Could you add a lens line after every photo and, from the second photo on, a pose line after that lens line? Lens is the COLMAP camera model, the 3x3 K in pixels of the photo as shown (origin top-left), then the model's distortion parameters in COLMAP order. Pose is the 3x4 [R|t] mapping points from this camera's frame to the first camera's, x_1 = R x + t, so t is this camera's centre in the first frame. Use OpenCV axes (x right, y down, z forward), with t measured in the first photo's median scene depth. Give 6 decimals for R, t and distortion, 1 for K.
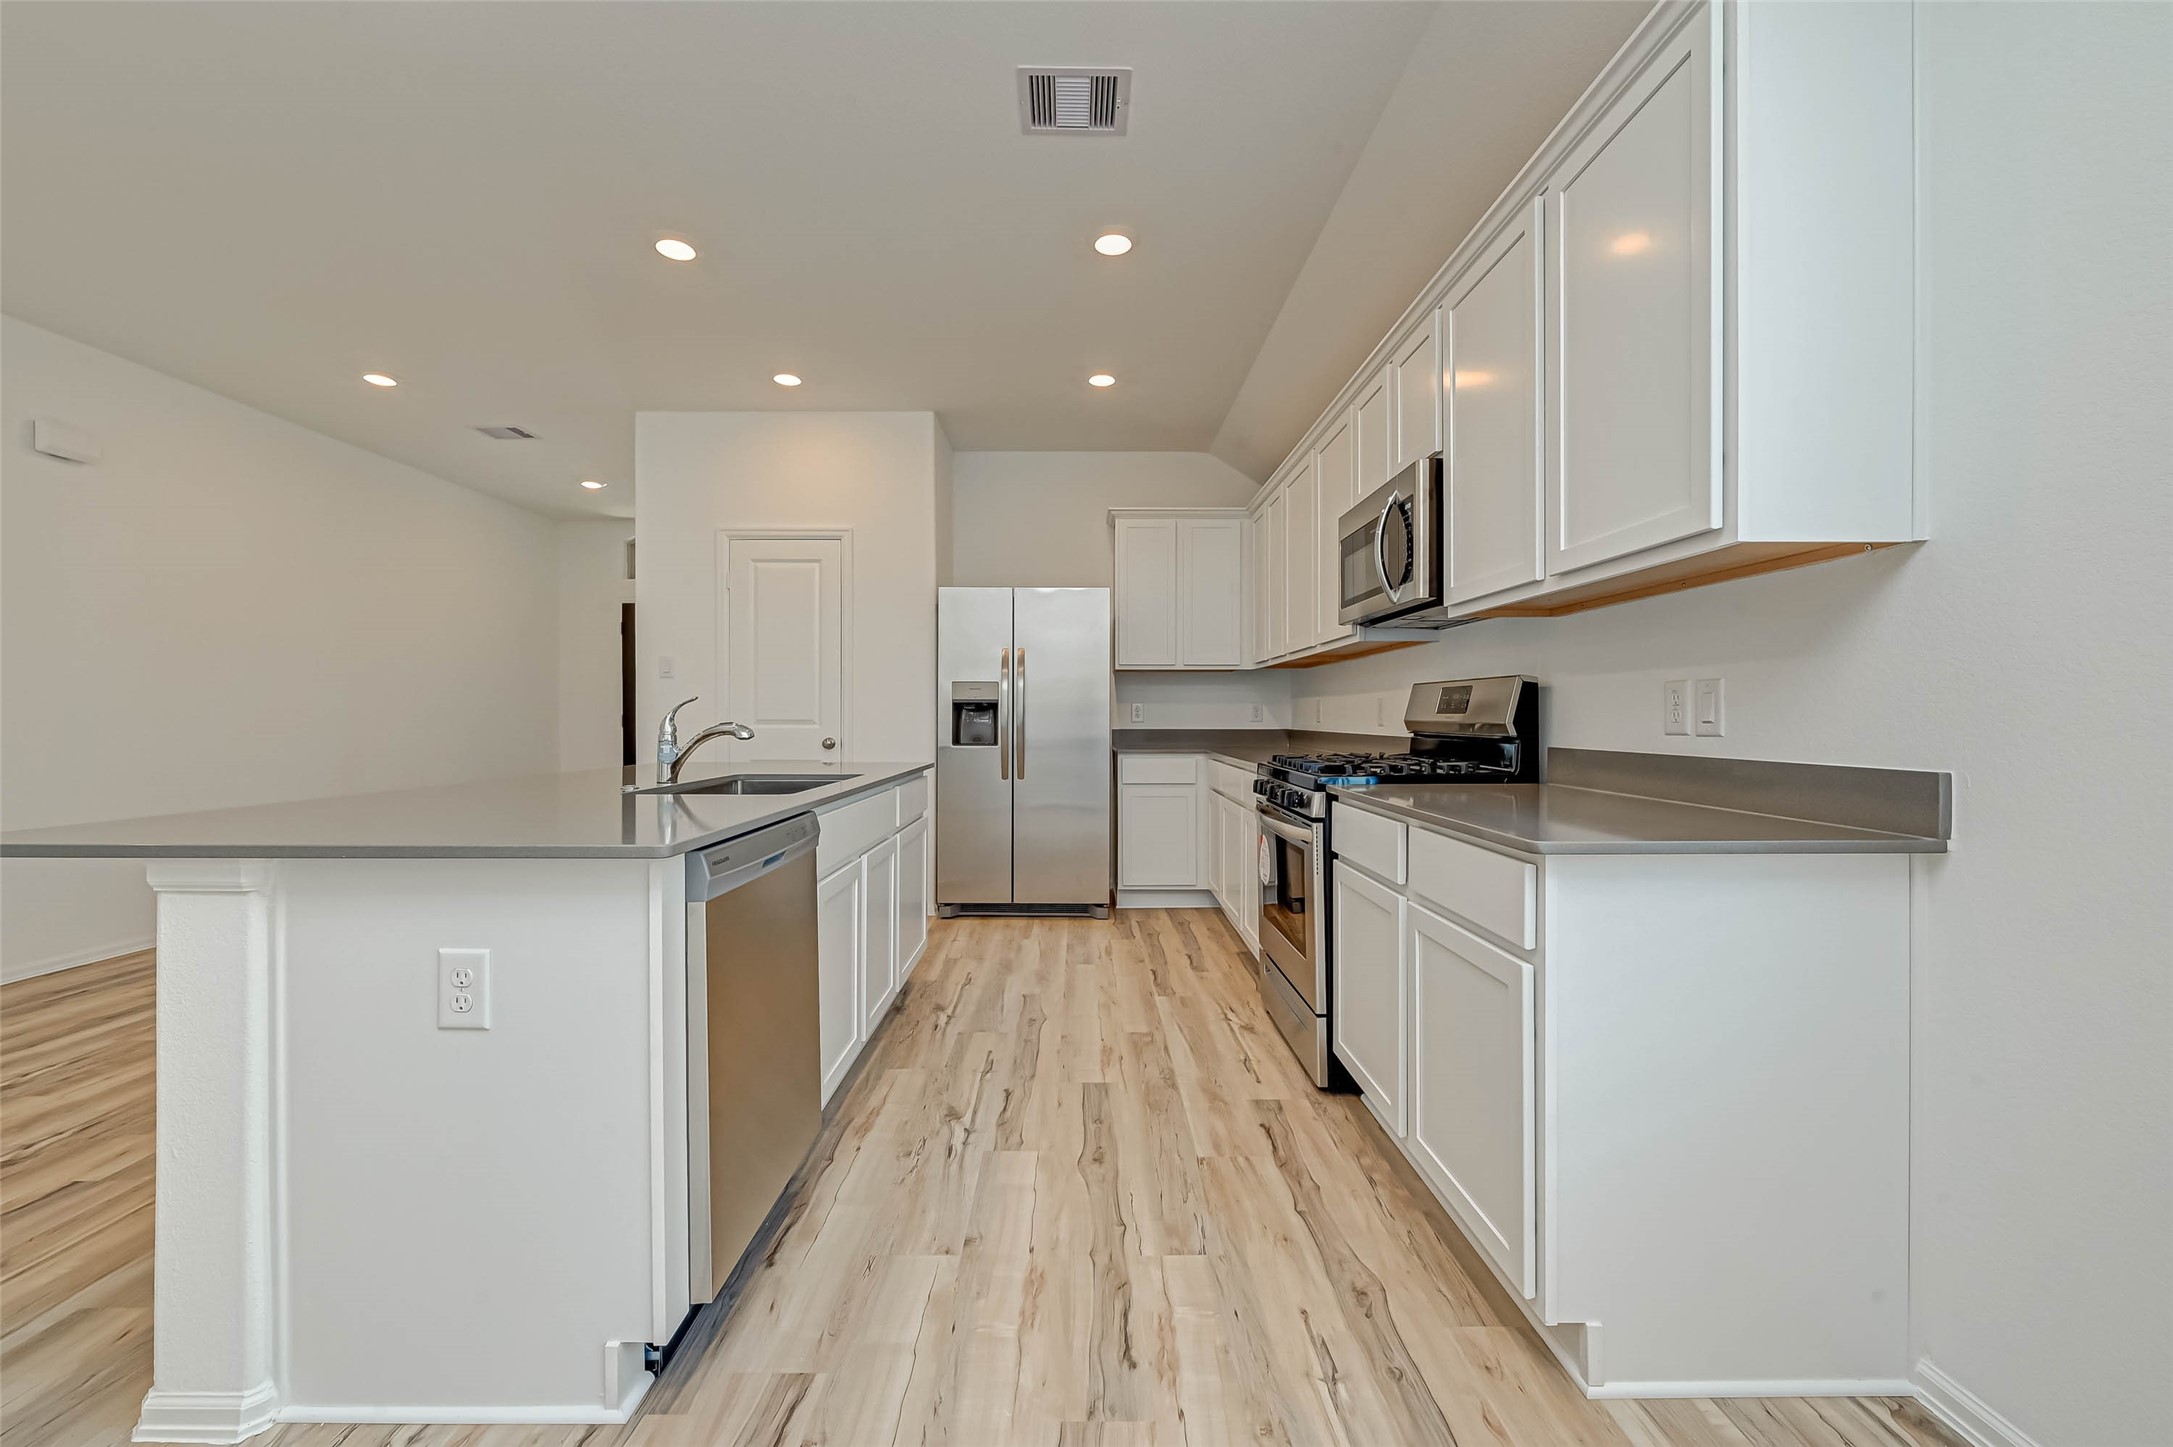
lens RADIAL K [[868.8, 0, 1086.5], [0, 868.8, 723.5], [0, 0, 1]] dist [-0.000341, -0.000290]
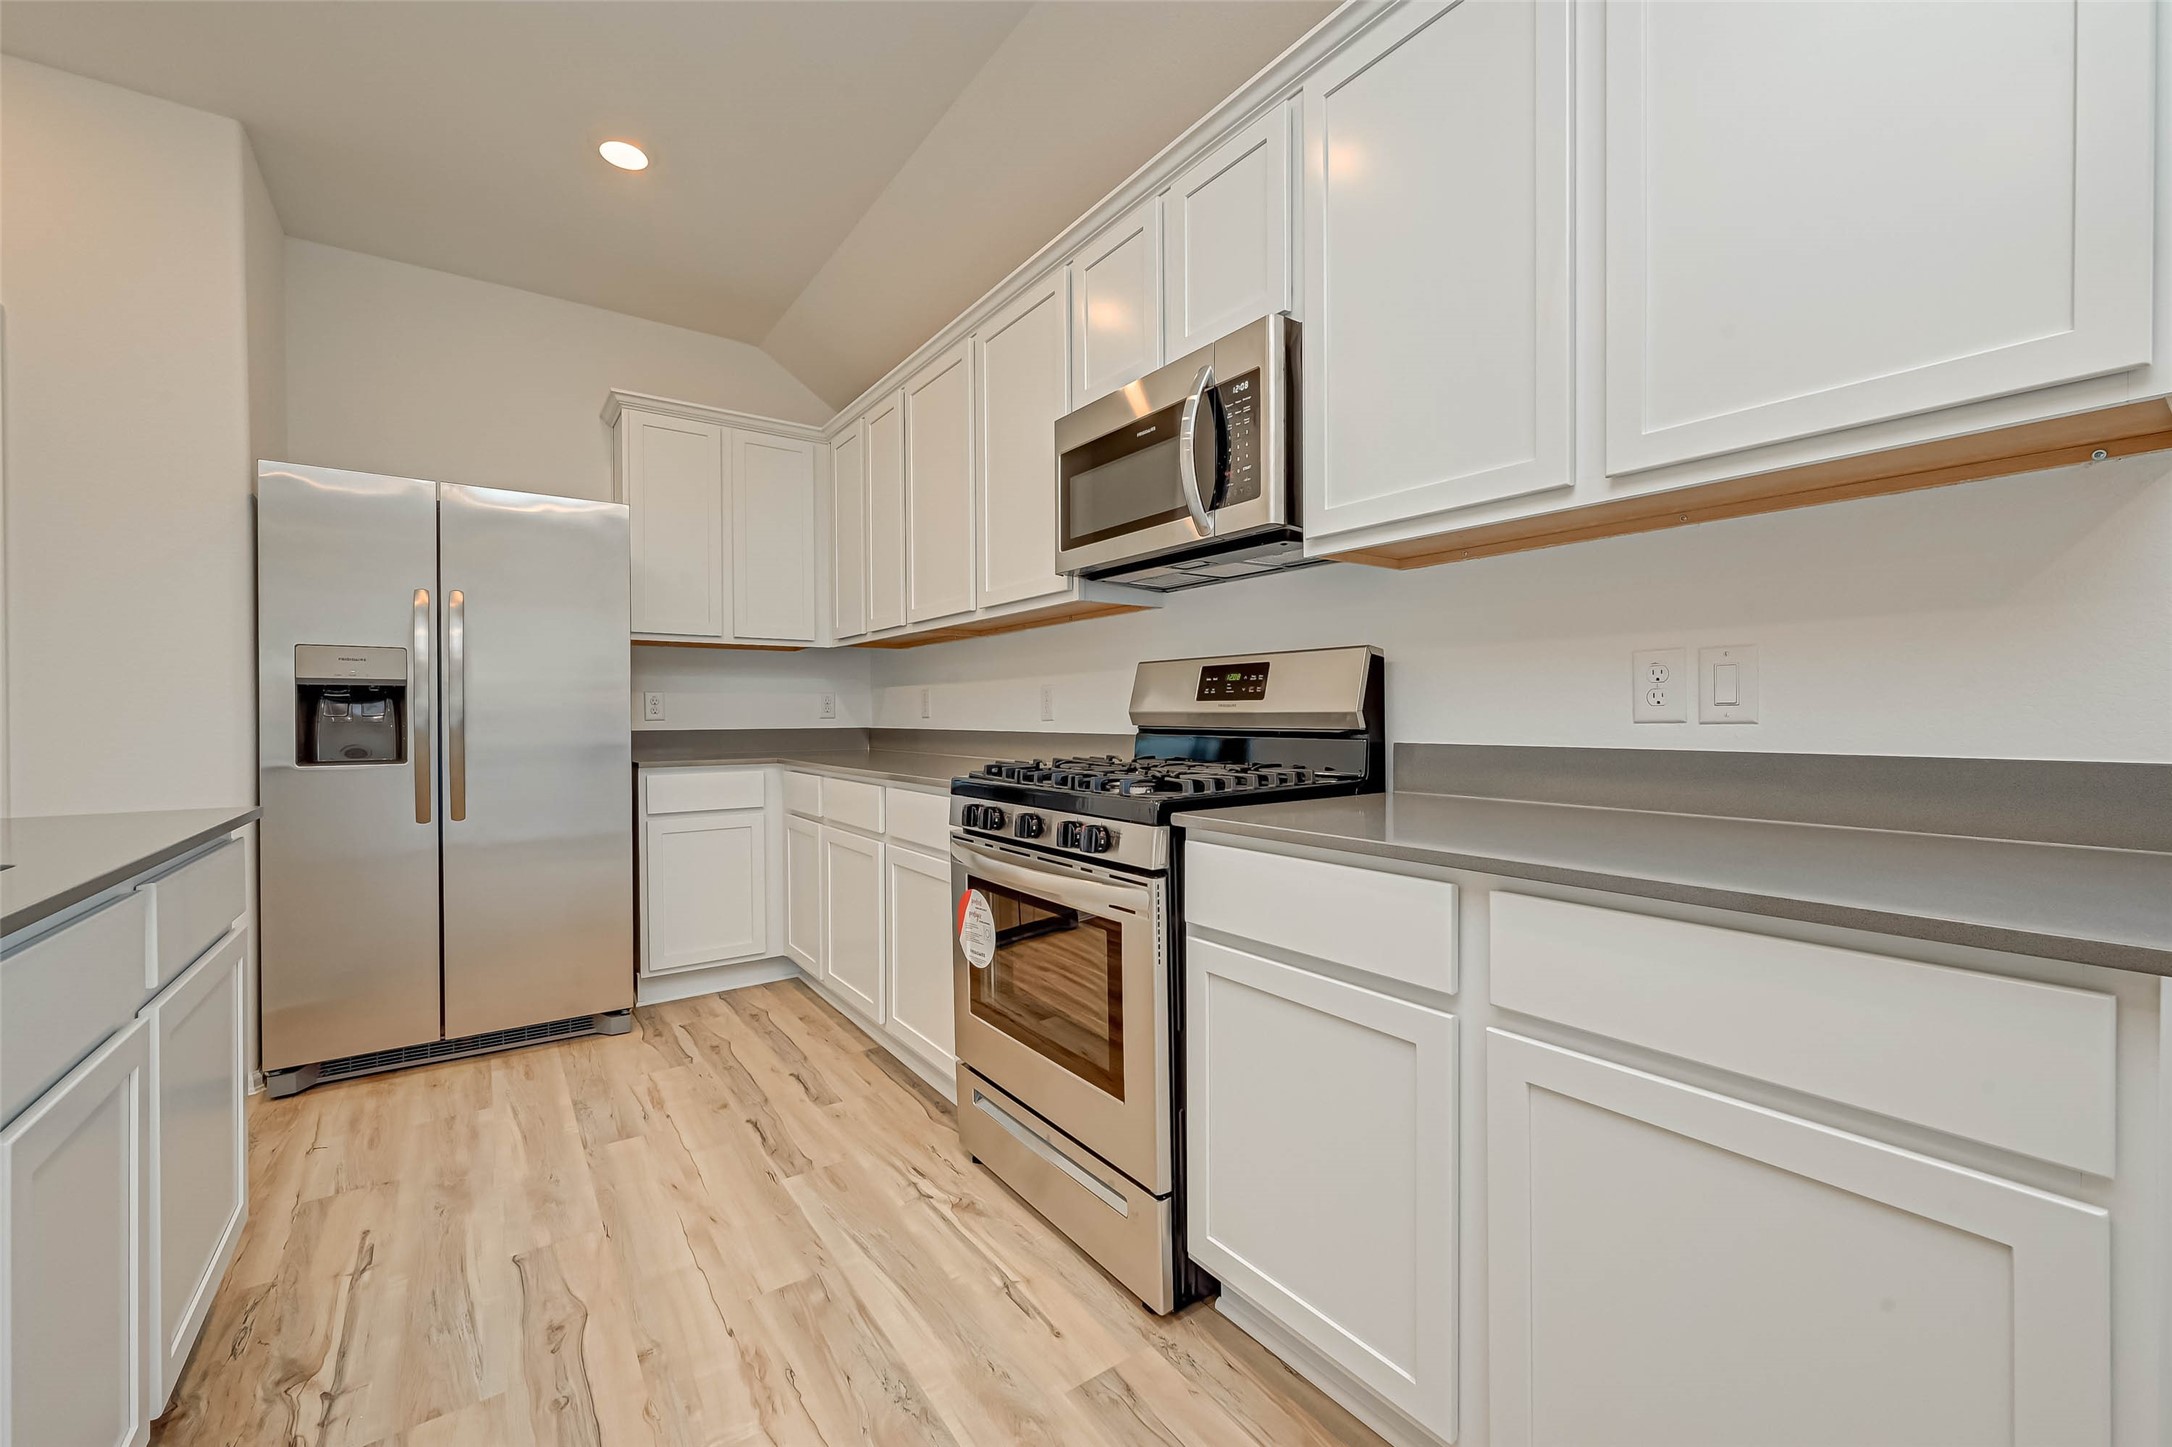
lens RADIAL K [[868.4, 0, 1086.0], [0, 868.4, 723.5], [0, 0, 1]] dist [-0.000341, -0.000290]
pose [[0.818899, -0.009793, 0.573855, -0.083281], [0.009977, 0.999946, 0.002828, 0.004046], [-0.573851, 0.003410, 0.818952, 0.380812]]
